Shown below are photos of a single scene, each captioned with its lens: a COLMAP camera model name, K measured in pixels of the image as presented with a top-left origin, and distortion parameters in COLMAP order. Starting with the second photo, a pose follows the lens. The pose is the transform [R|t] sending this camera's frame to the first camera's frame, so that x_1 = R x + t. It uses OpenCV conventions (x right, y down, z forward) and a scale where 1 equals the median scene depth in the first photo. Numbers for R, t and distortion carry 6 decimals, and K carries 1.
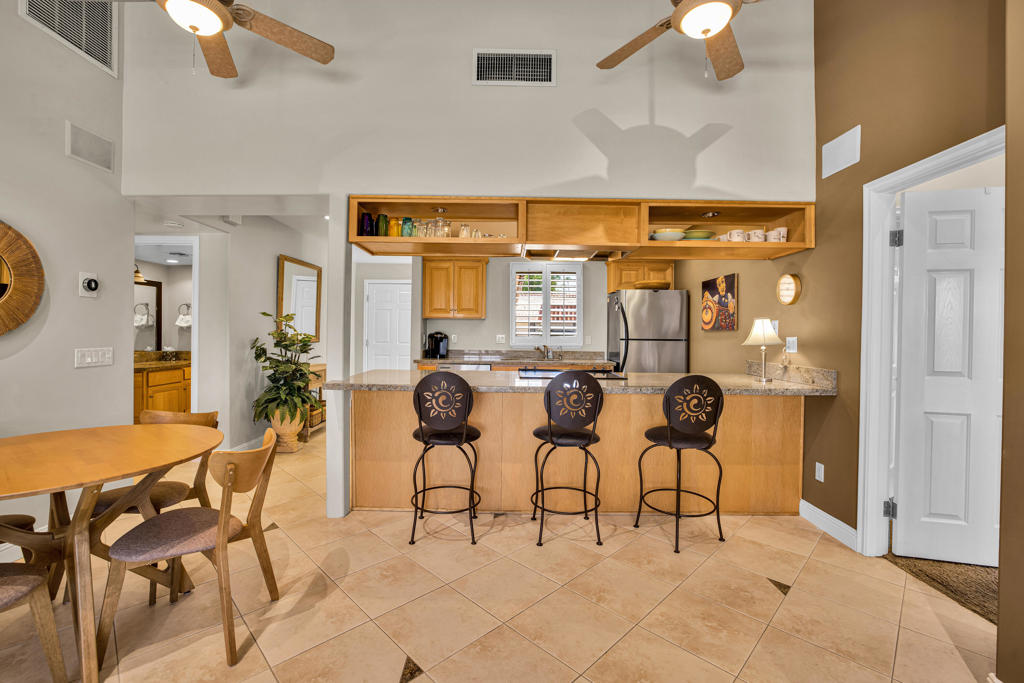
lens RADIAL K [[441.8, 0, 508.4], [0, 441.8, 333.3], [0, 0, 1]] dist [-0.024243, 0.000826]
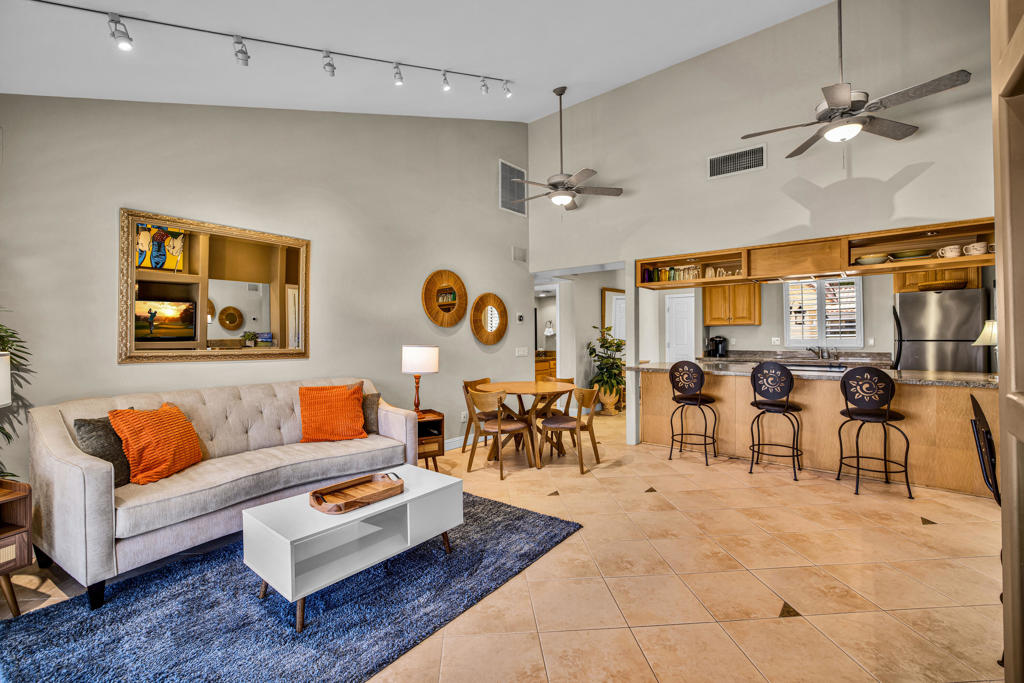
lens RADIAL K [[441.8, 0, 508.4], [0, 441.8, 333.3], [0, 0, 1]] dist [-0.024243, 0.000826]
pose [[0.761117, -0.019992, -0.648306, 0.350489], [0.015363, 0.999800, -0.012795, -0.008039], [0.648432, -0.000222, 0.761272, -0.604384]]
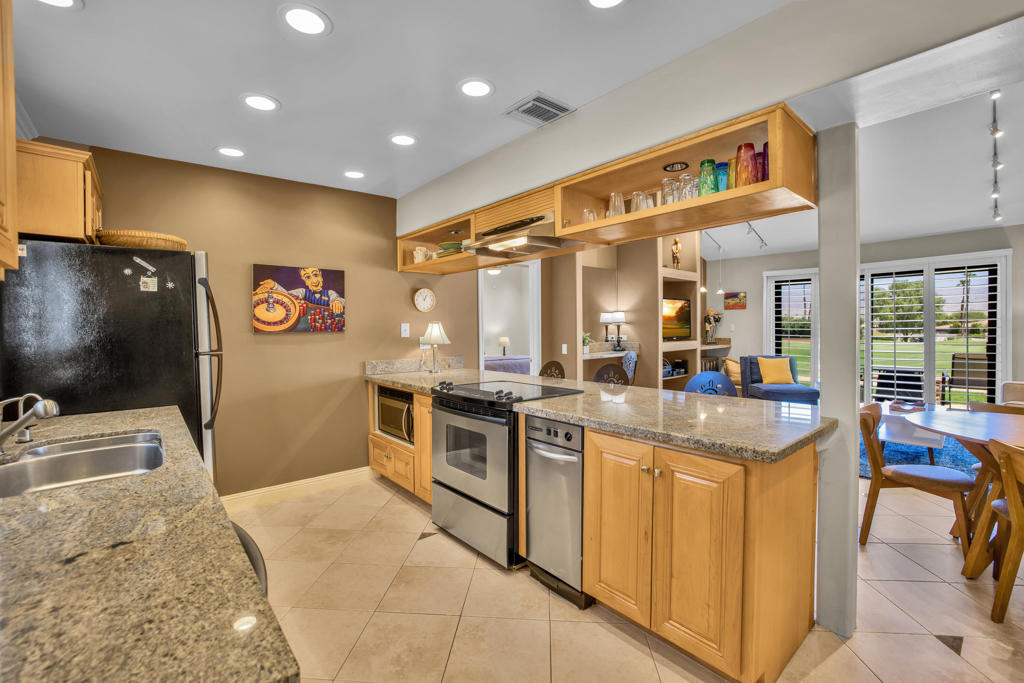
lens RADIAL K [[441.8, 0, 508.4], [0, 441.8, 333.3], [0, 0, 1]] dist [-0.024243, 0.000826]
pose [[-0.648860, -0.017451, 0.760708, -0.516559], [-0.000121, 0.999739, 0.022831, -0.031791], [-0.760908, 0.014722, -0.648693, 1.650619]]
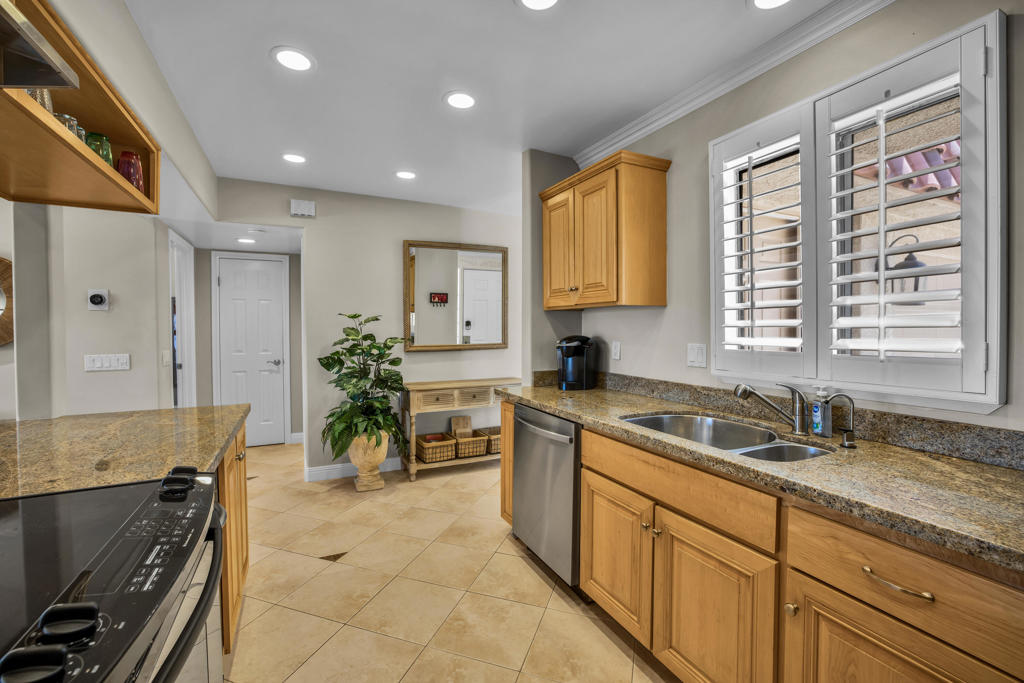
lens RADIAL K [[434.8, 0, 505.0], [0, 434.8, 332.1], [0, 0, 1]] dist [-0.001010, 0.000368]
pose [[0.422875, -0.007811, -0.906154, 0.451635], [0.004671, 0.999968, -0.006440, -0.010687], [0.906176, -0.001509, 0.422899, 1.248457]]
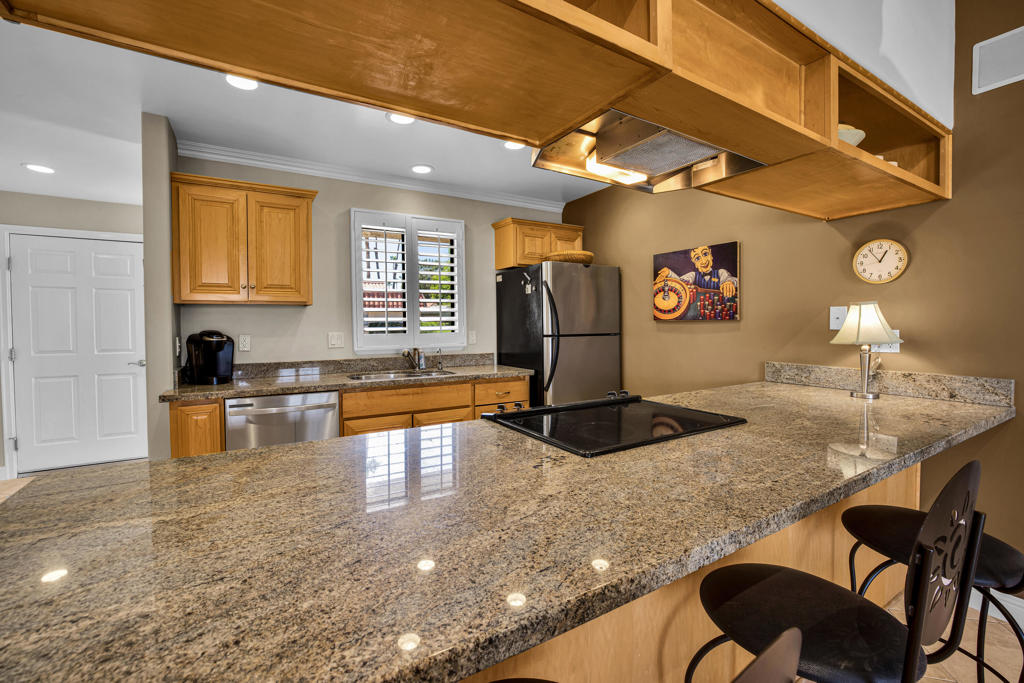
lens RADIAL K [[441.8, 0, 508.4], [0, 441.8, 333.3], [0, 0, 1]] dist [-0.024243, 0.000826]
pose [[0.859185, -0.028052, 0.510895, -0.214340], [0.016608, 0.999499, 0.026949, -0.014697], [-0.511395, -0.014669, 0.859221, 0.705501]]
